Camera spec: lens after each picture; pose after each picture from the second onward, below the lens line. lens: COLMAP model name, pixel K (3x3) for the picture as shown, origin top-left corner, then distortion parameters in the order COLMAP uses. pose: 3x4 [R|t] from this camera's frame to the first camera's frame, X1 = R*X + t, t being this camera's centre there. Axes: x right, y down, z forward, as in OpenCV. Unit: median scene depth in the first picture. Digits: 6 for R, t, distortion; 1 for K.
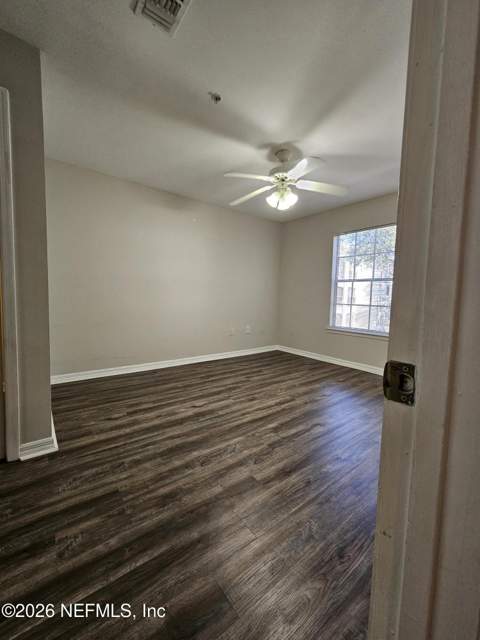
lens RADIAL K [[262.9, 0, 242.0], [0, 262.9, 315.7], [0, 0, 1]] dist [-0.001337, -0.000648]
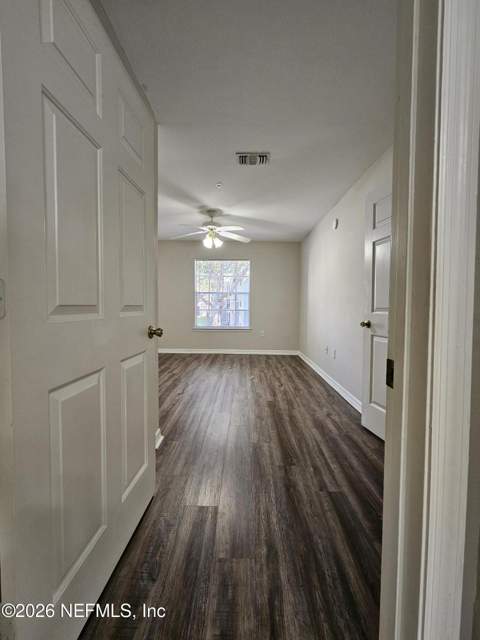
lens RADIAL K [[262.9, 0, 242.0], [0, 262.9, 315.7], [0, 0, 1]] dist [-0.001337, -0.000648]
pose [[0.621492, -0.052300, 0.781673, -0.971972], [0.068541, 0.997573, 0.012250, -0.031434], [-0.780417, 0.045963, 0.623568, -0.053720]]
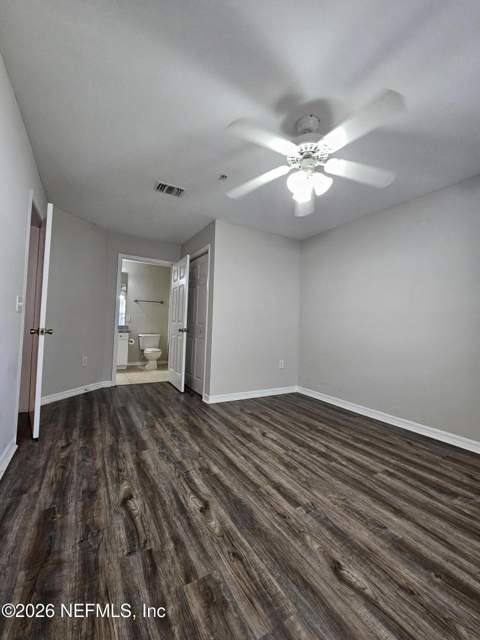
lens RADIAL K [[262.9, 0, 242.0], [0, 262.9, 315.7], [0, 0, 1]] dist [-0.001337, -0.000648]
pose [[-0.127402, -0.067255, -0.989568, 0.872653], [-0.110525, 0.992447, -0.053221, -0.045998], [0.985674, 0.102591, -0.133873, 1.002532]]
